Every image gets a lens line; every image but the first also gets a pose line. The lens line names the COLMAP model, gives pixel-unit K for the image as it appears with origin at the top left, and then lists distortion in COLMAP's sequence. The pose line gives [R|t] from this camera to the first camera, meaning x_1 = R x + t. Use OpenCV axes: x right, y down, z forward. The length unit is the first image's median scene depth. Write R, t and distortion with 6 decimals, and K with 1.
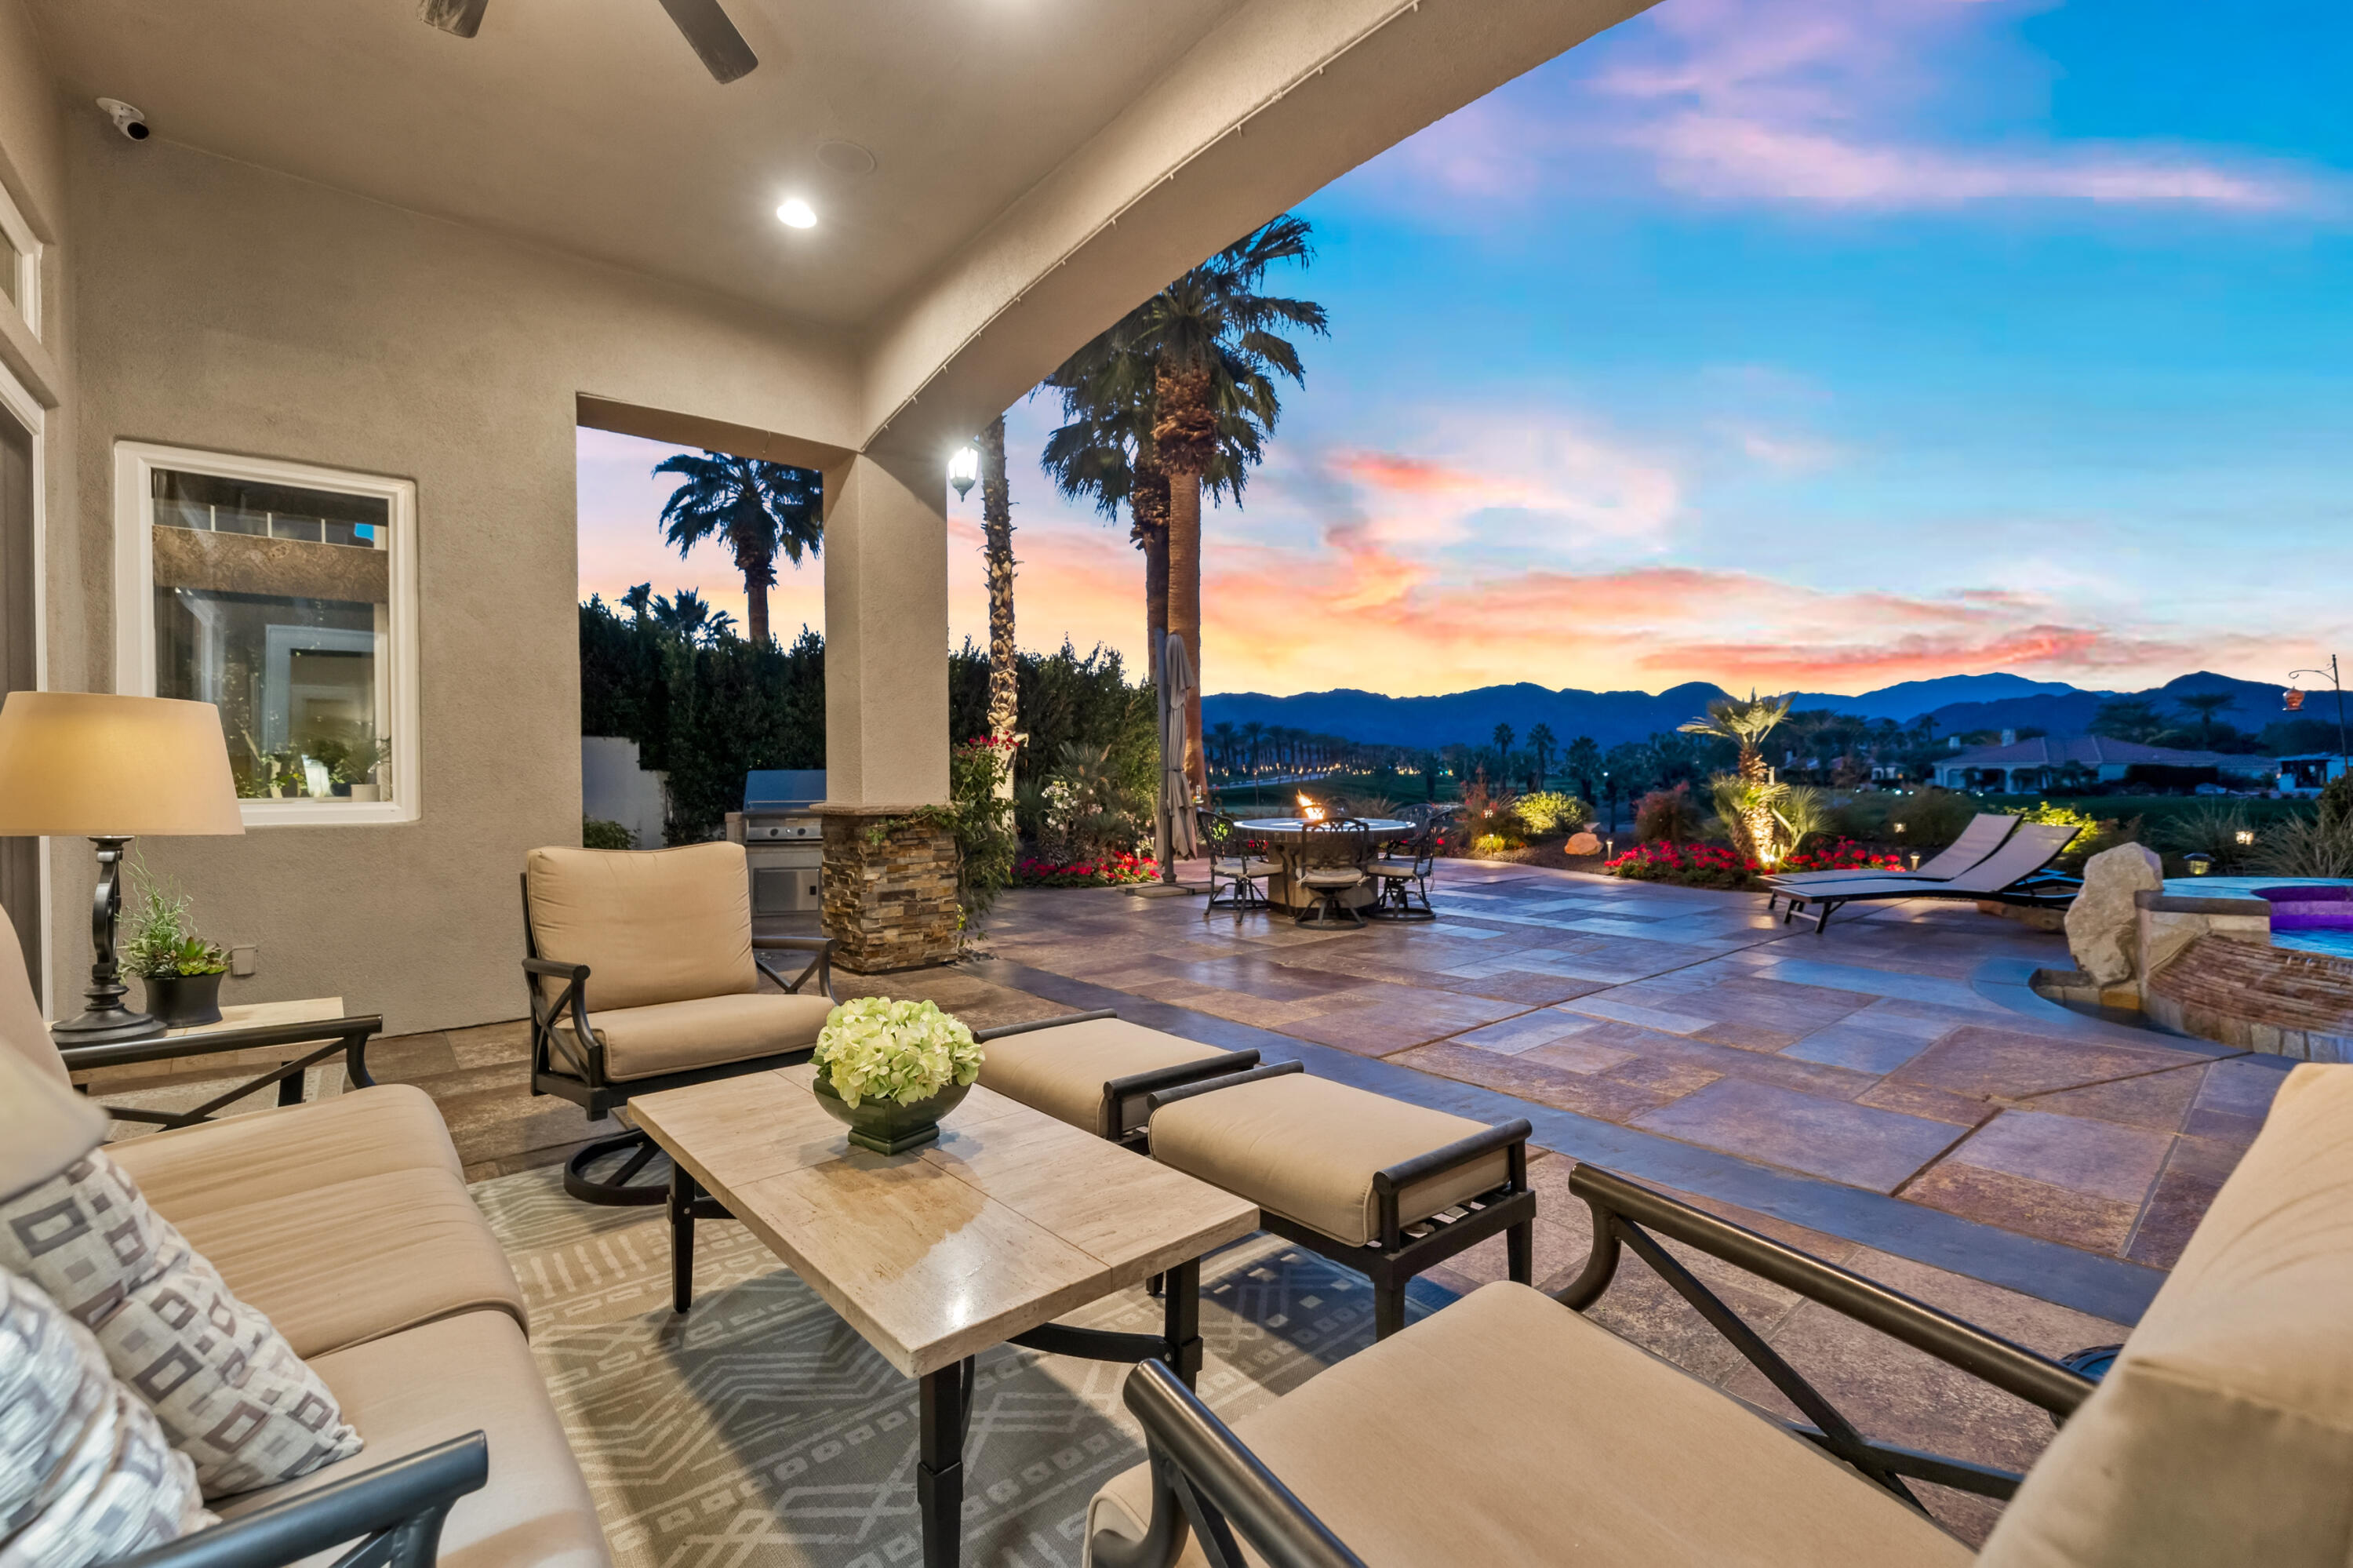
lens RADIAL K [[993.7, 0, 1172.4], [0, 993.7, 780.0], [0, 0, 1]] dist [0.002270, 0.000159]
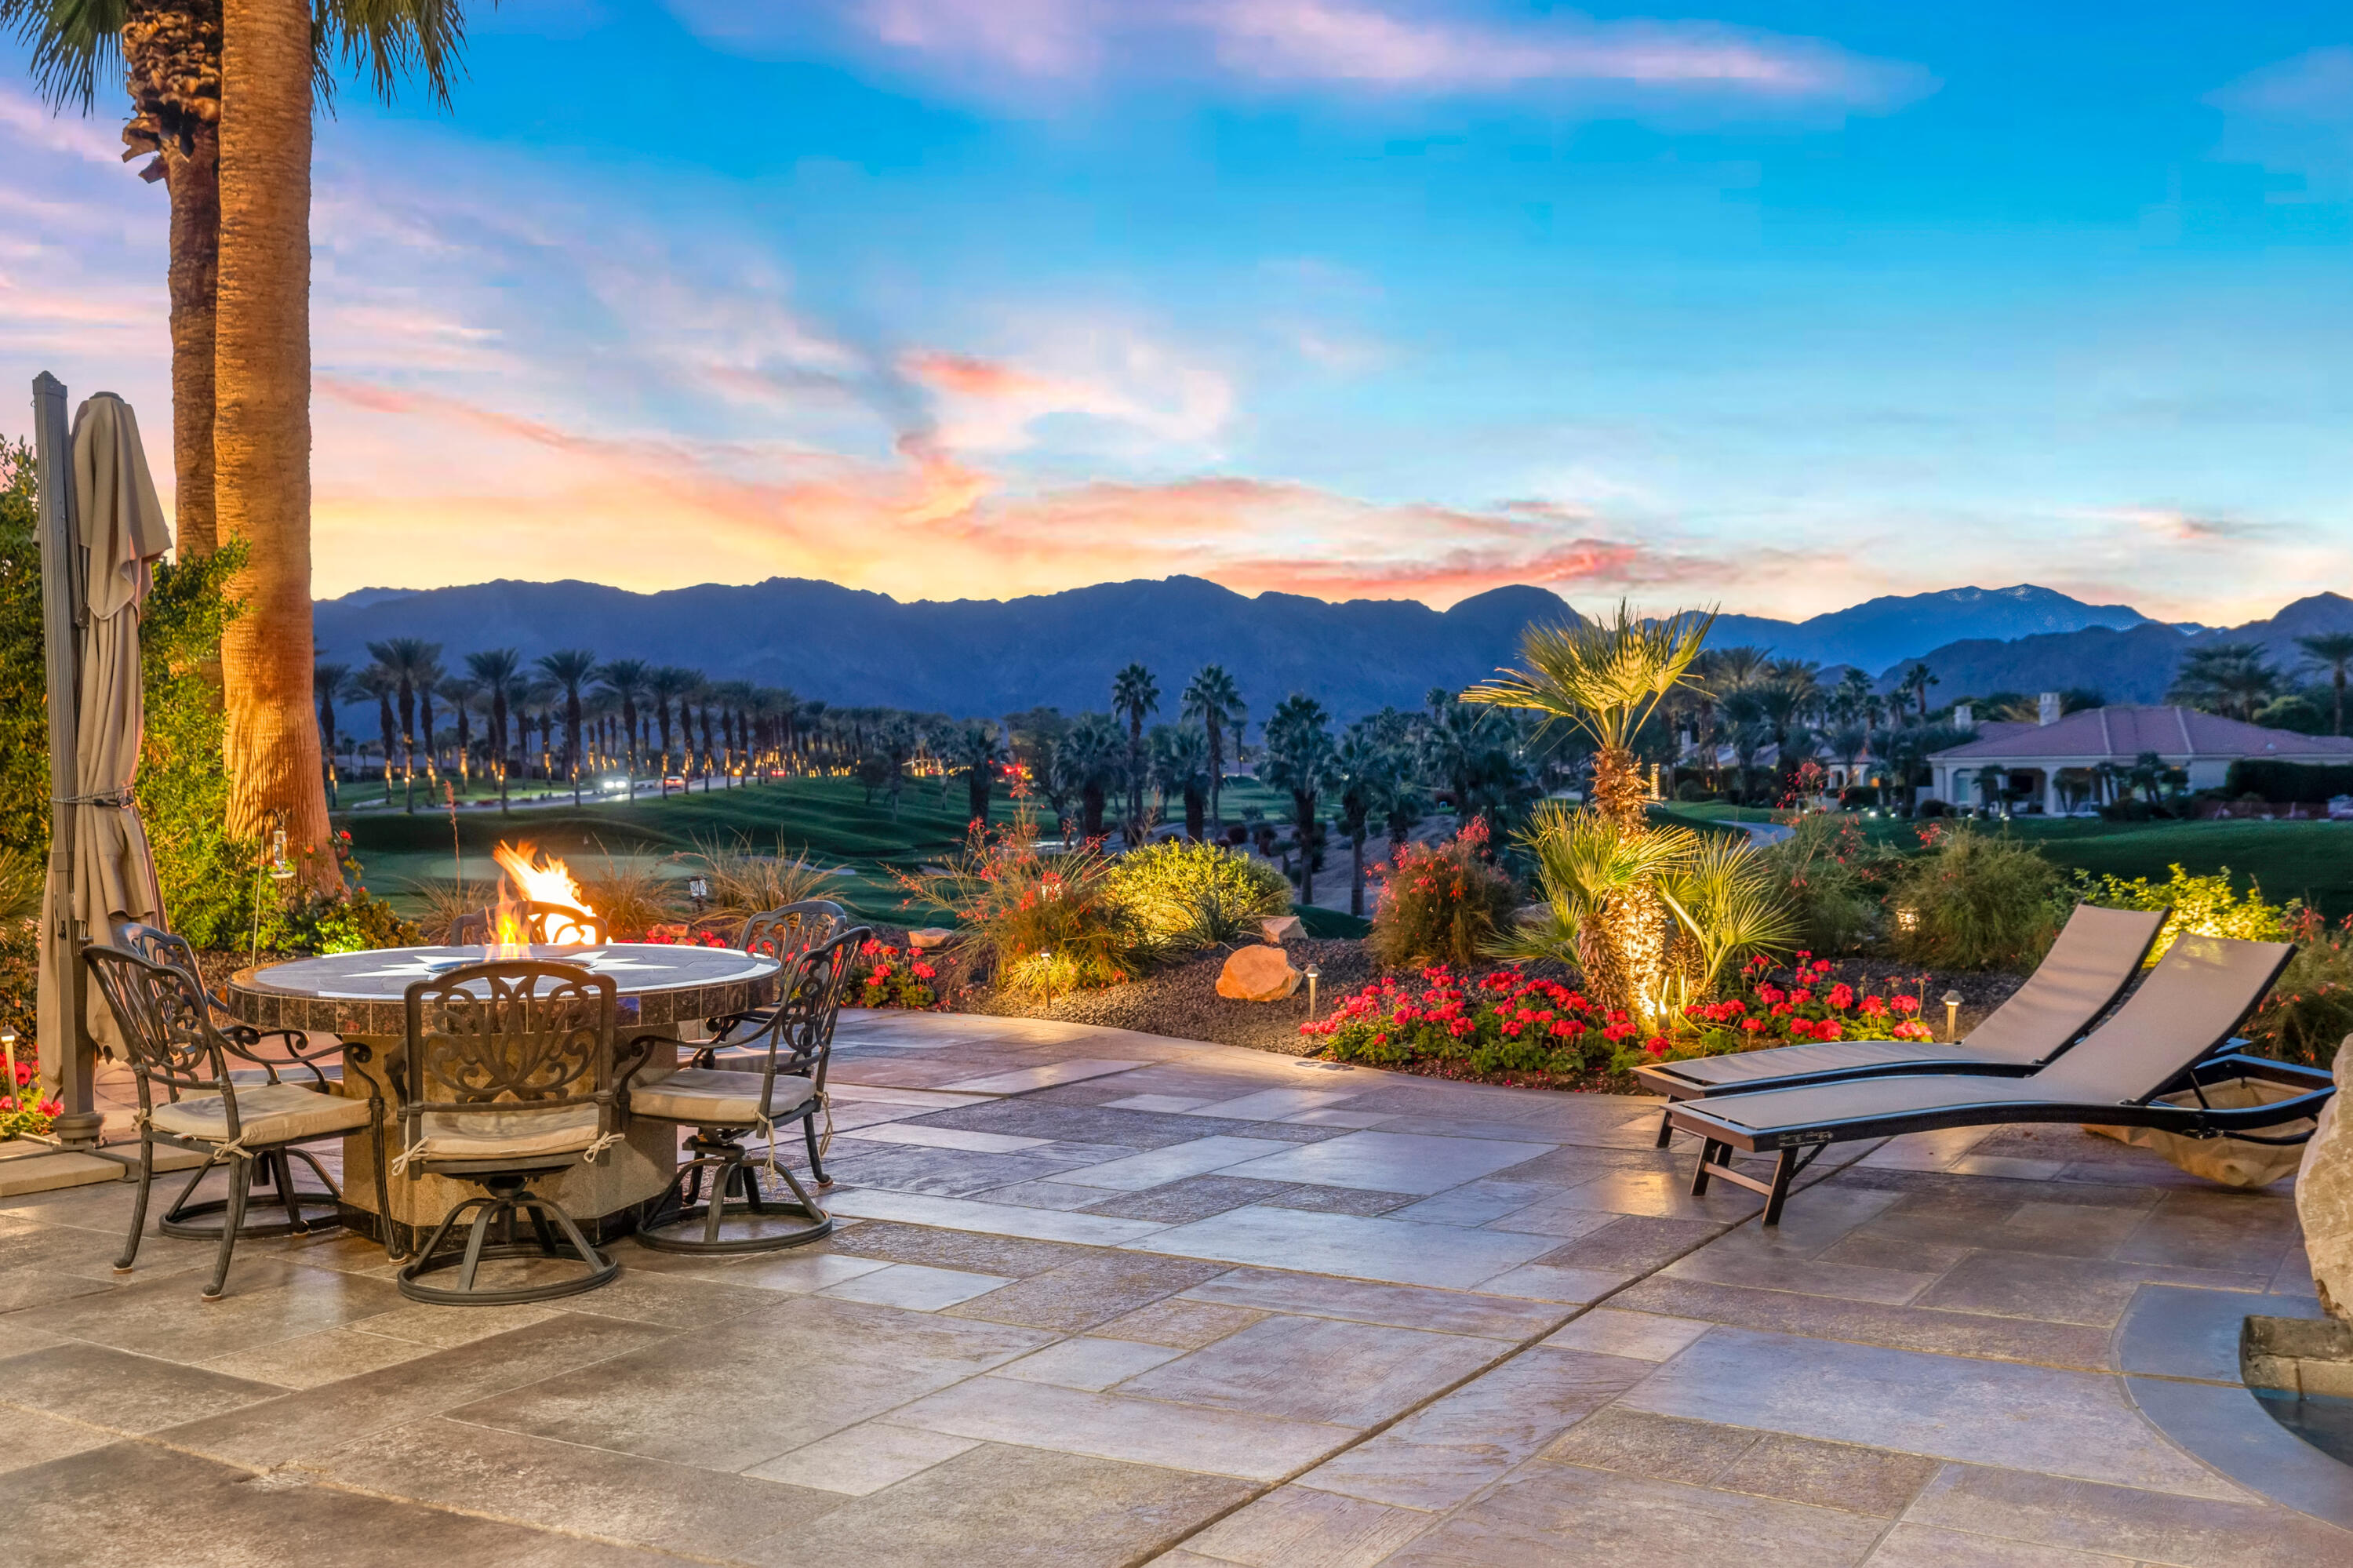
lens RADIAL K [[2295.5, 0, 1176.5], [0, 2295.5, 784.0], [0, 0, 1]] dist [-0.003083, 0.009056]
pose [[0.943776, -0.000390, 0.330586, 0.060207], [0.001069, 0.999998, -0.001873, -0.009768], [-0.330584, 0.002121, 0.943774, 0.103882]]
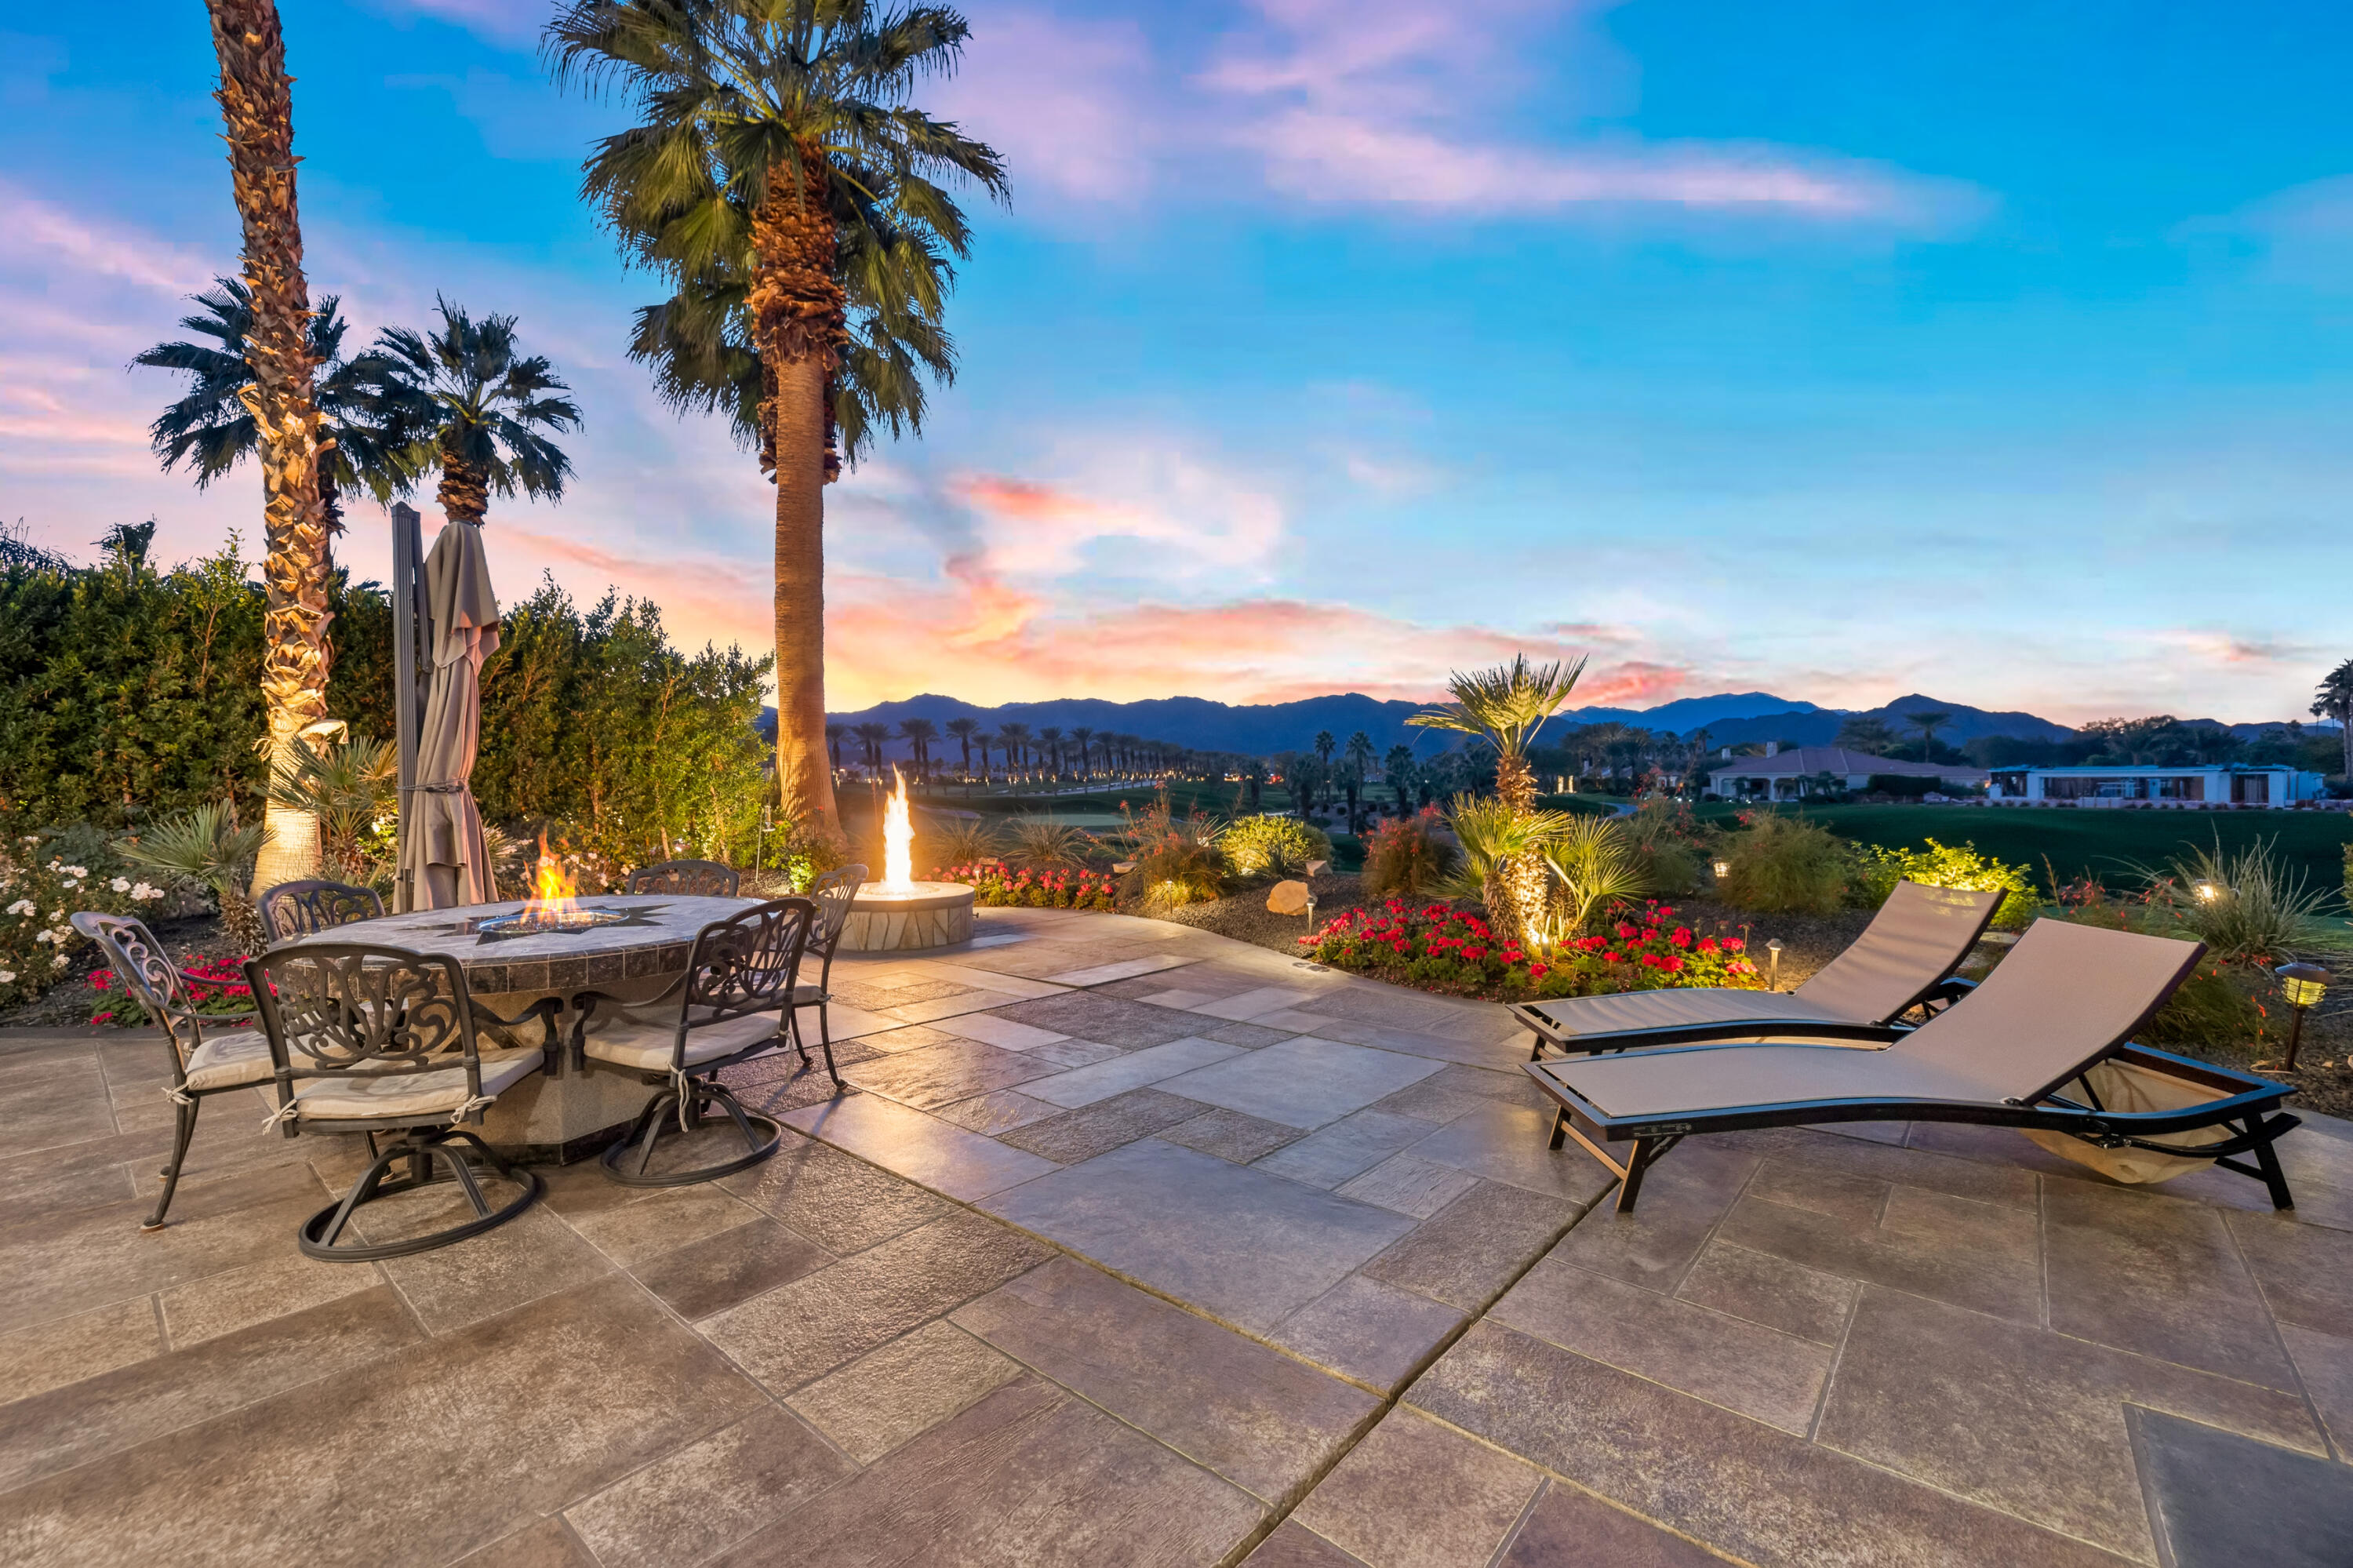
lens RADIAL K [[993.7, 0, 1172.4], [0, 993.7, 780.0], [0, 0, 1]] dist [0.002270, 0.000159]
pose [[0.987156, 0.002858, 0.159732, 0.194733], [-0.001827, 0.999977, -0.006600, -0.008091], [-0.159748, 0.006224, 0.987138, 0.303576]]
